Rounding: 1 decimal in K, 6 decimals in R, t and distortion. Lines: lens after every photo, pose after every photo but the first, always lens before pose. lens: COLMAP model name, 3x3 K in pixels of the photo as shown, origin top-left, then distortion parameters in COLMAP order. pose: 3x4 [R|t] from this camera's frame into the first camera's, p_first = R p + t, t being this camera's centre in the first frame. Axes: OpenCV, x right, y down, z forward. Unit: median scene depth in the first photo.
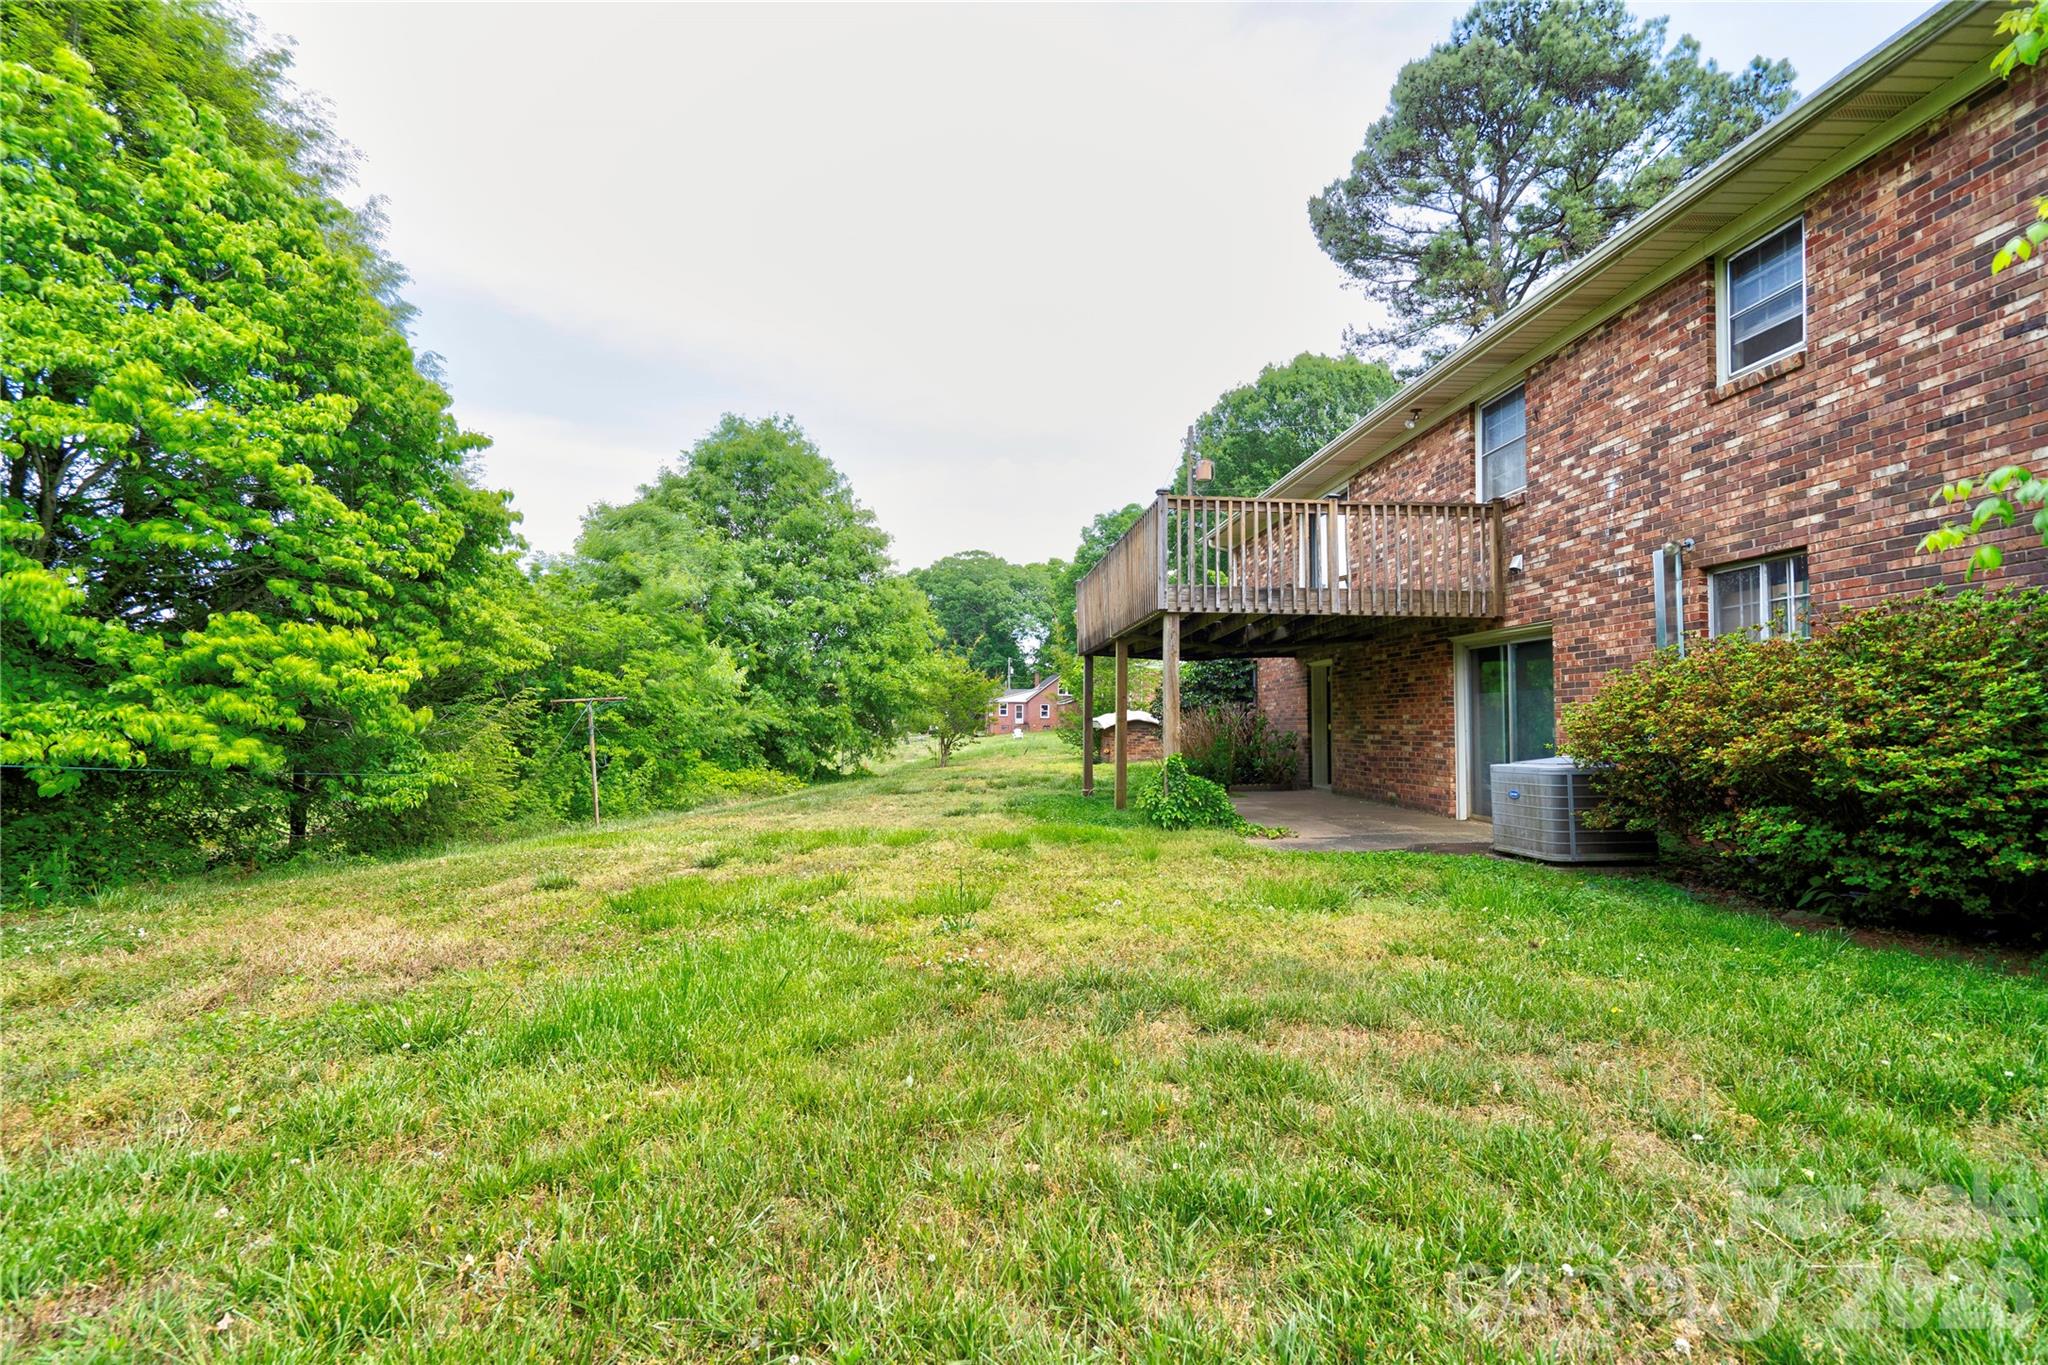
lens RADIAL K [[953.6, 0, 972.0], [0, 953.6, 681.8], [0, 0, 1]] dist [-0.002460, 0.006804]
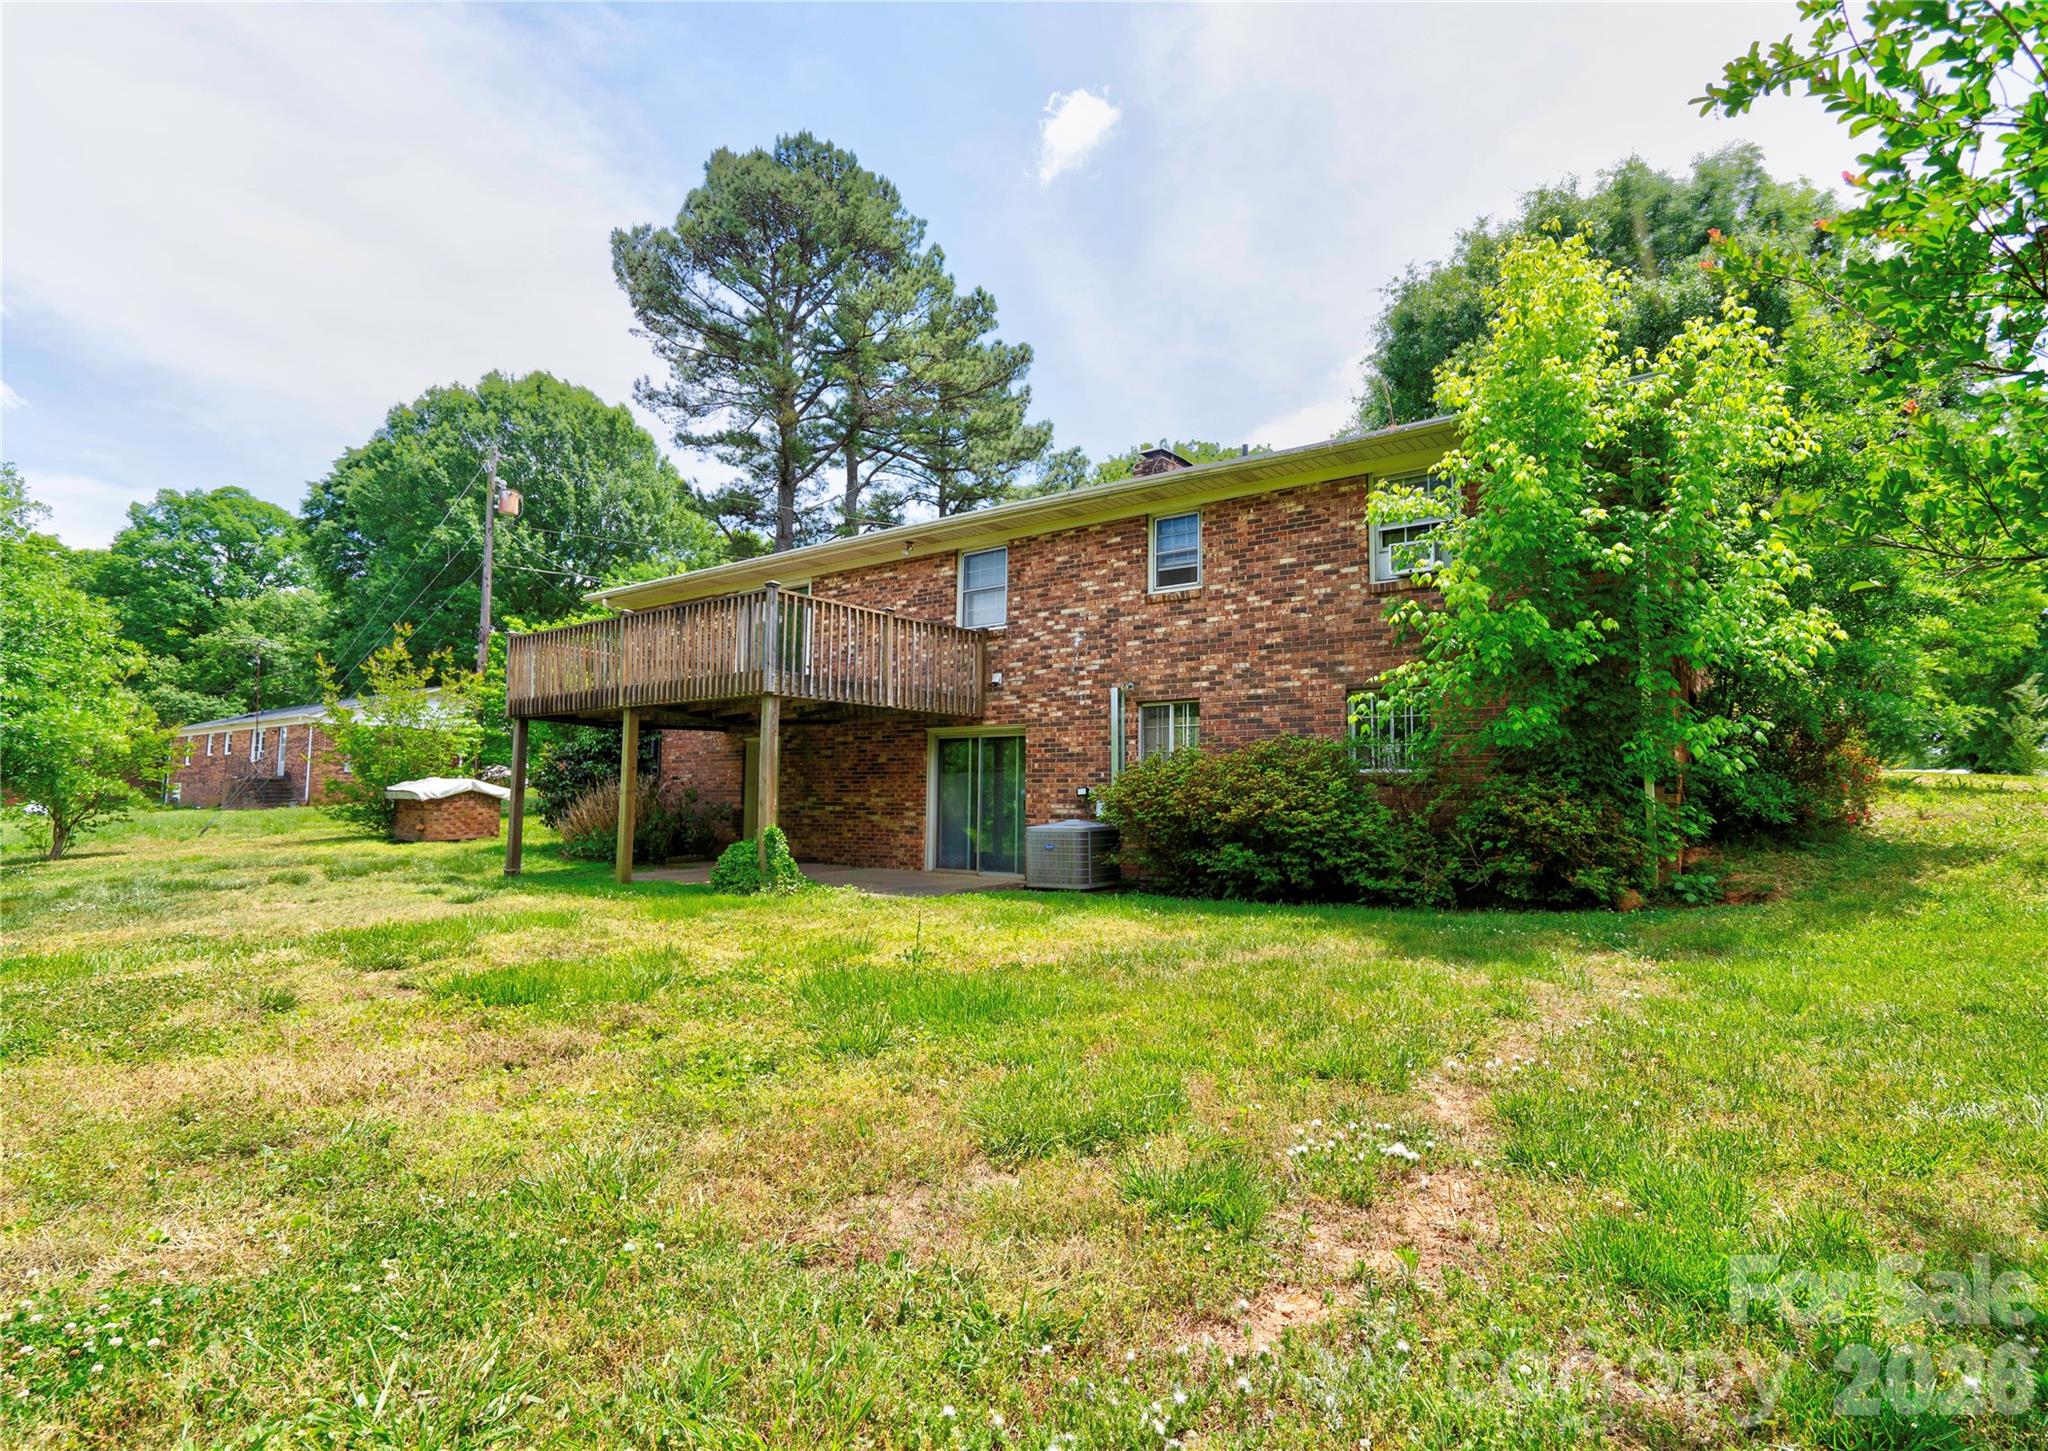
lens RADIAL K [[1068.0, 0, 1100.8], [0, 1068.0, 705.1], [0, 0, 1]] dist [-0.007942, -0.000268]
pose [[0.602641, 0.068713, 0.795048, -0.681792], [-0.038497, 0.997629, -0.057041, -0.007732], [-0.797083, 0.003768, 0.603858, -0.043443]]
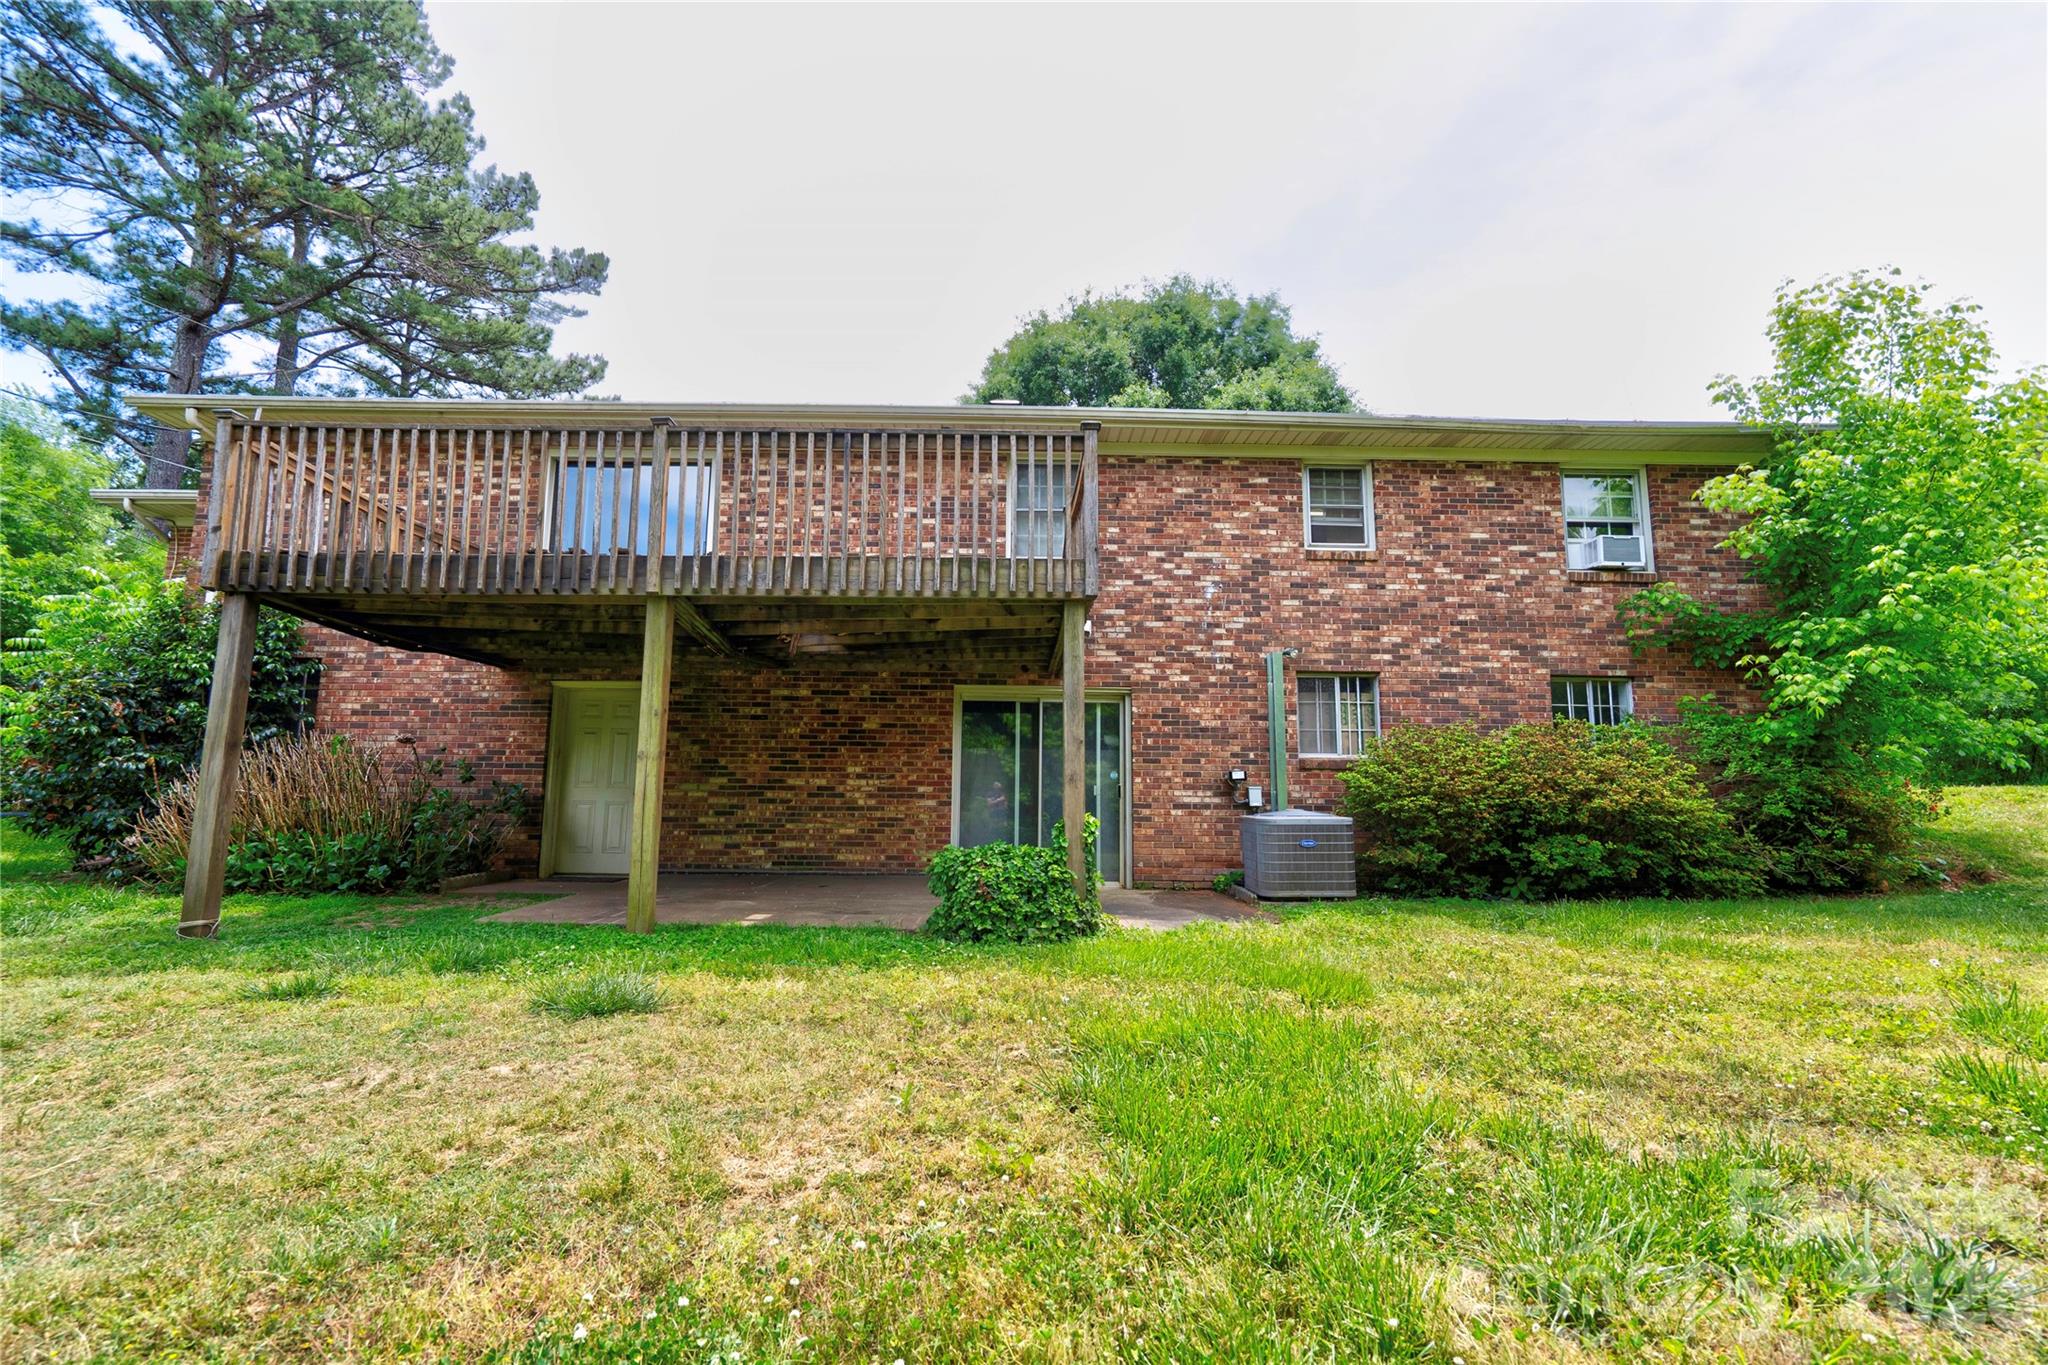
lens RADIAL K [[953.6, 0, 1014.7], [0, 953.6, 671.6], [0, 0, 1]] dist [-0.002460, 0.006804]
pose [[0.000300, 0.136839, 0.990593, -0.576052], [-0.057462, 0.988959, -0.136596, 0.089114], [-0.998348, -0.056881, 0.008159, 1.333800]]
